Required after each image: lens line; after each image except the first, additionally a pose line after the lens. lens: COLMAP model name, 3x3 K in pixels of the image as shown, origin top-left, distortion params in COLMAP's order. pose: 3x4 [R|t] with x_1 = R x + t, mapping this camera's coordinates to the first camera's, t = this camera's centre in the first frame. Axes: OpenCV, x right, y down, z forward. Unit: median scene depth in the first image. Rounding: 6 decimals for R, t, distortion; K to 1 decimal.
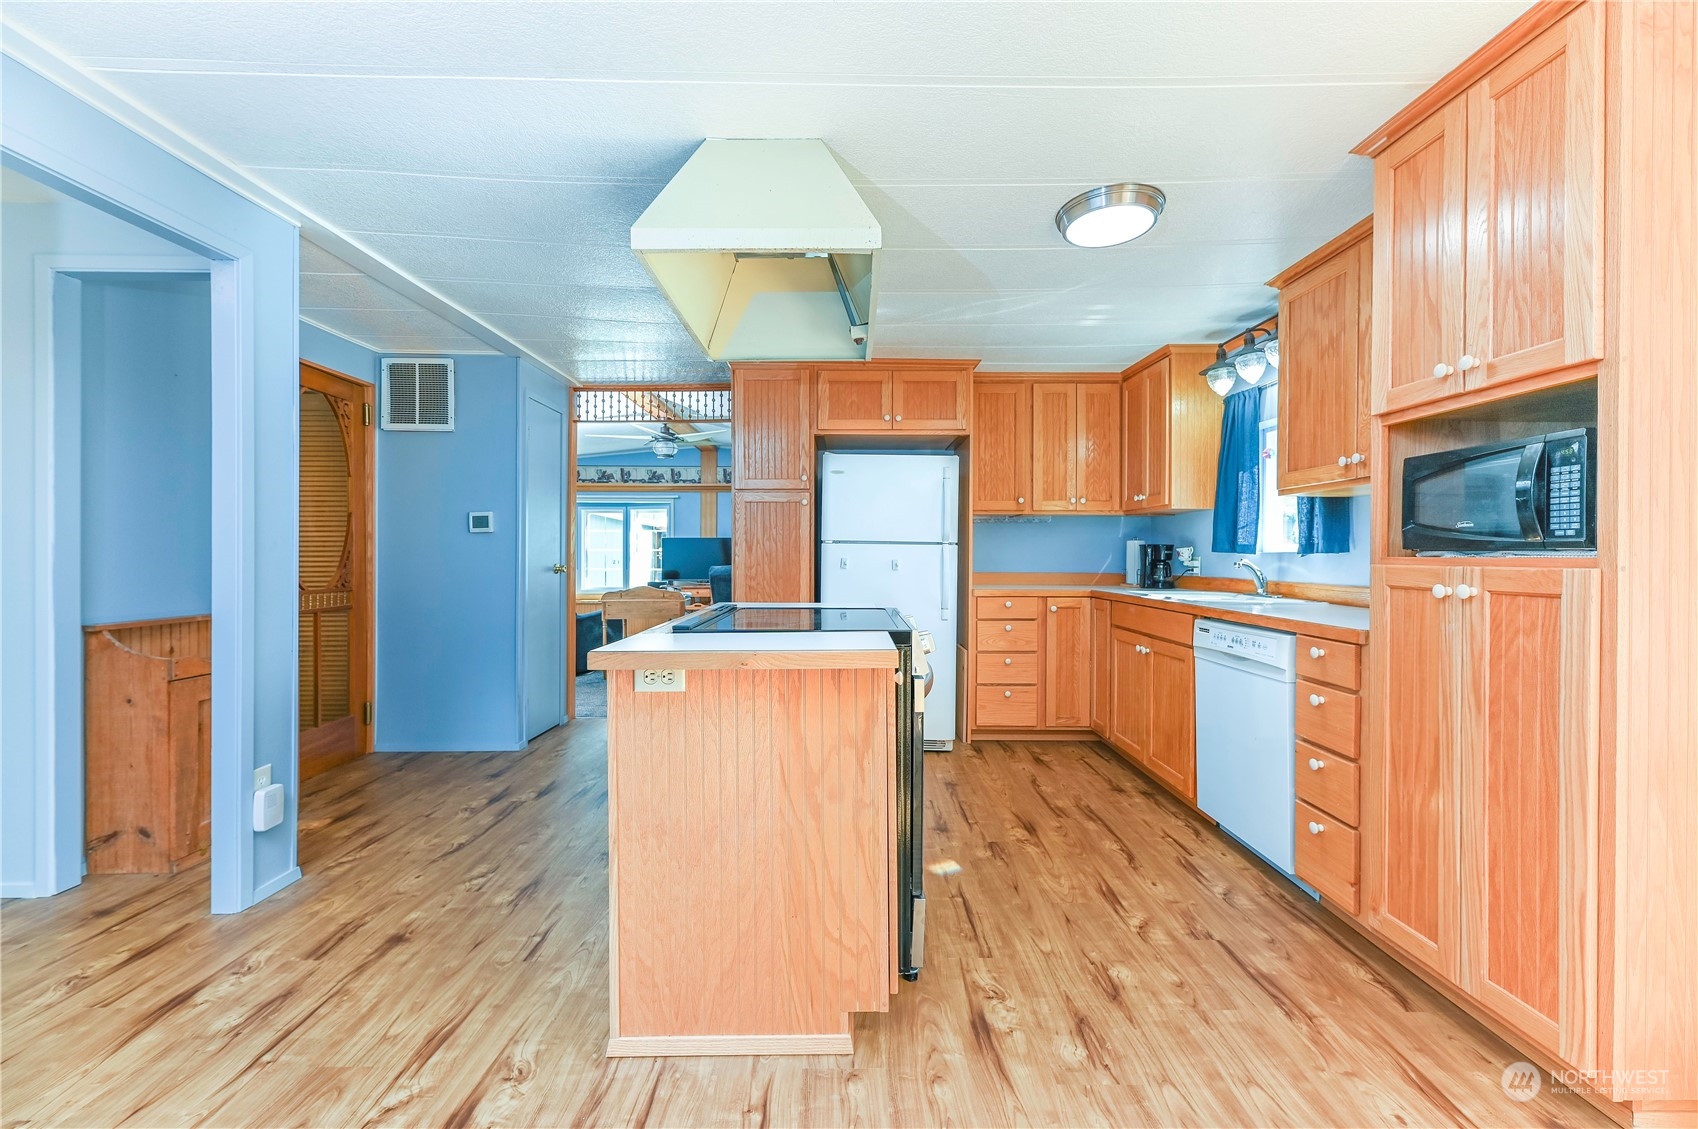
lens RADIAL K [[688.5, 0, 857.7], [0, 688.5, 553.6], [0, 0, 1]] dist [0.022615, -0.008278]
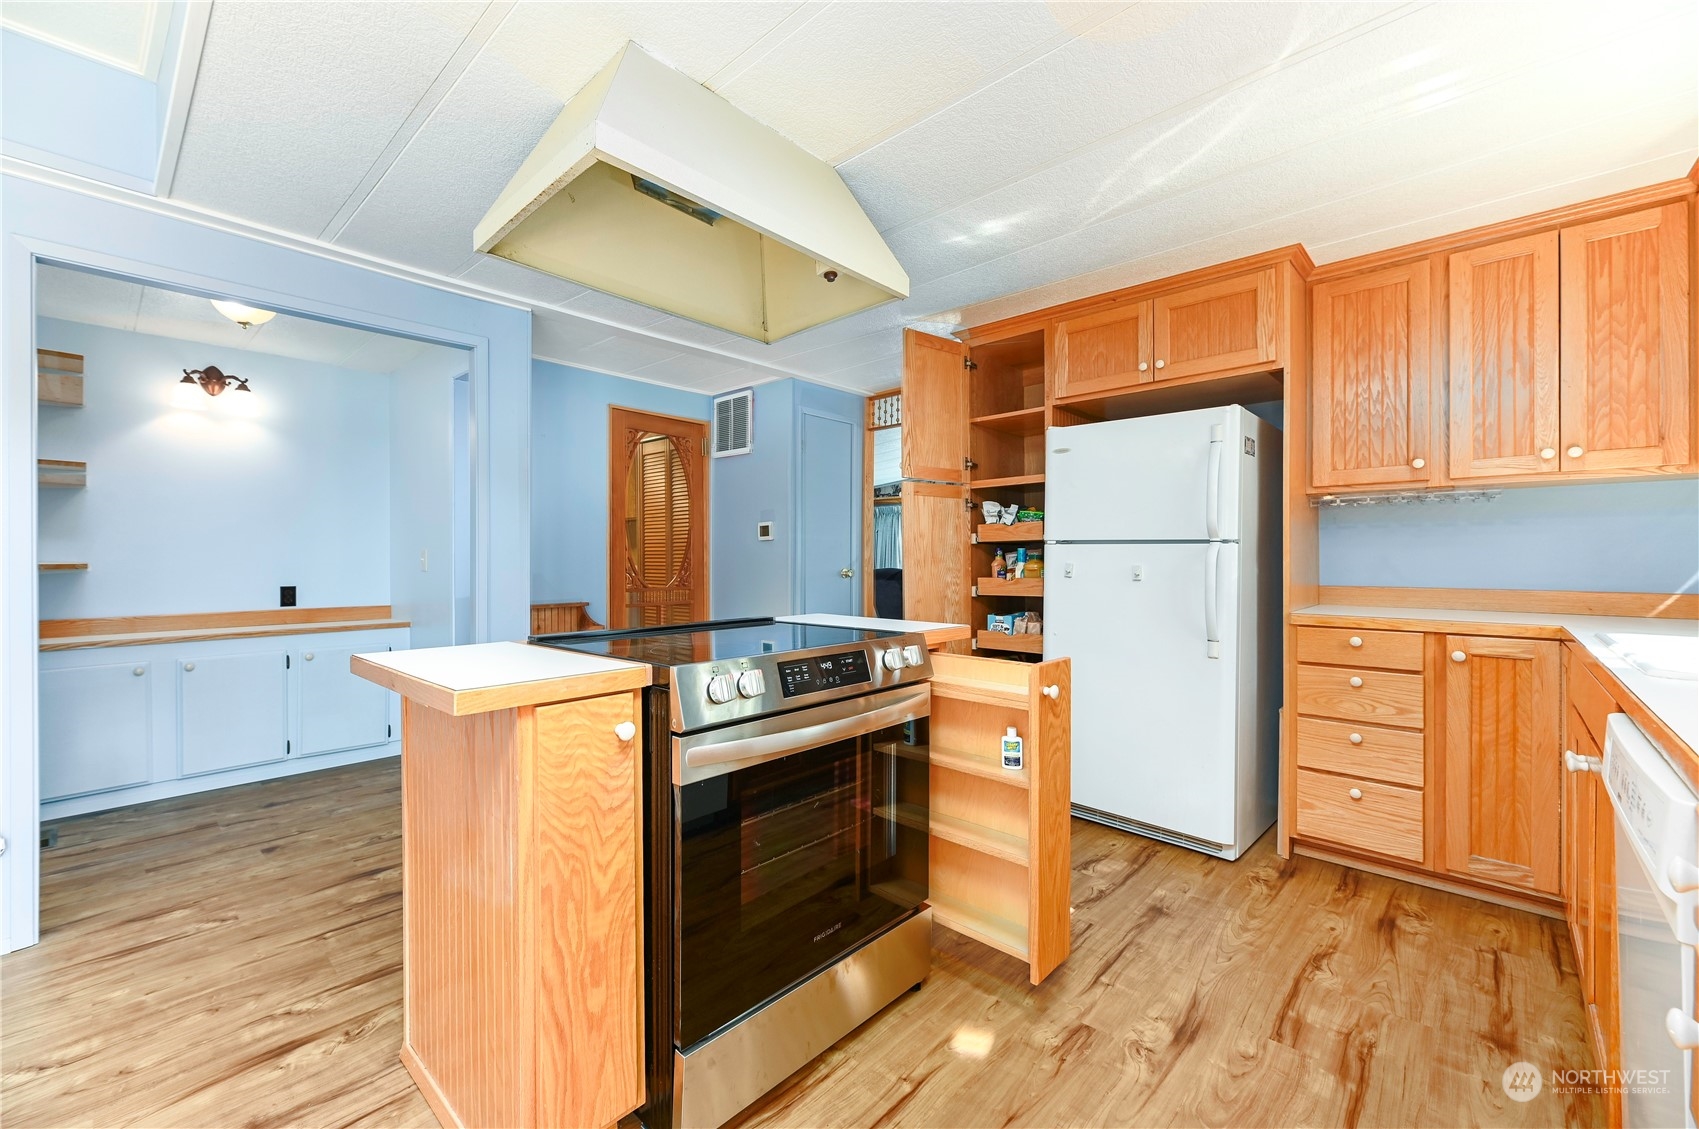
lens RADIAL K [[688.9, 0, 858.2], [0, 688.9, 553.6], [0, 0, 1]] dist [0.022615, -0.008278]
pose [[0.730346, -0.008784, -0.683021, 0.422091], [0.004165, 0.999956, -0.008406, 0.002000], [0.683064, 0.003295, 0.730351, 0.365857]]
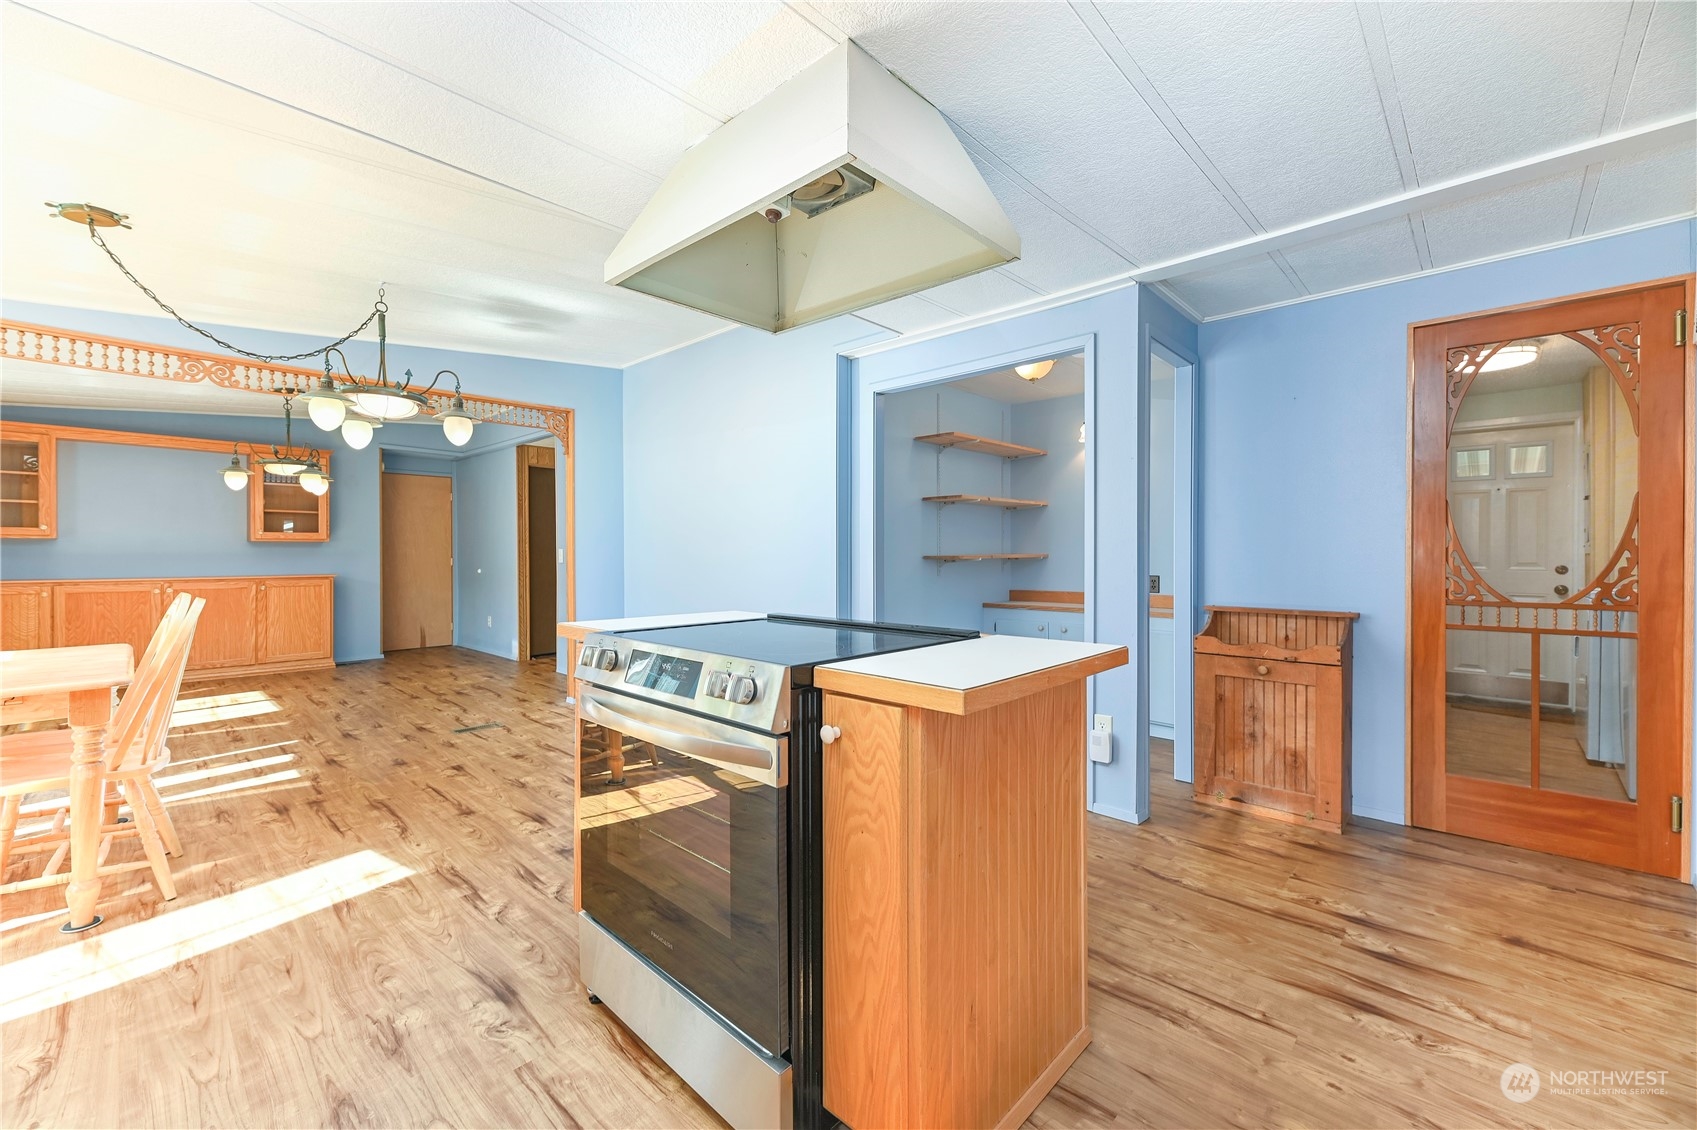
lens RADIAL K [[682.4, 0, 847.4], [0, 682.4, 562.9], [0, 0, 1]] dist [0.014088, -0.000484]
pose [[-0.693082, 0.010528, -0.720782, 0.313897], [0.001409, 0.999911, 0.013249, -0.001794], [0.720857, 0.008167, -0.693035, 1.159156]]
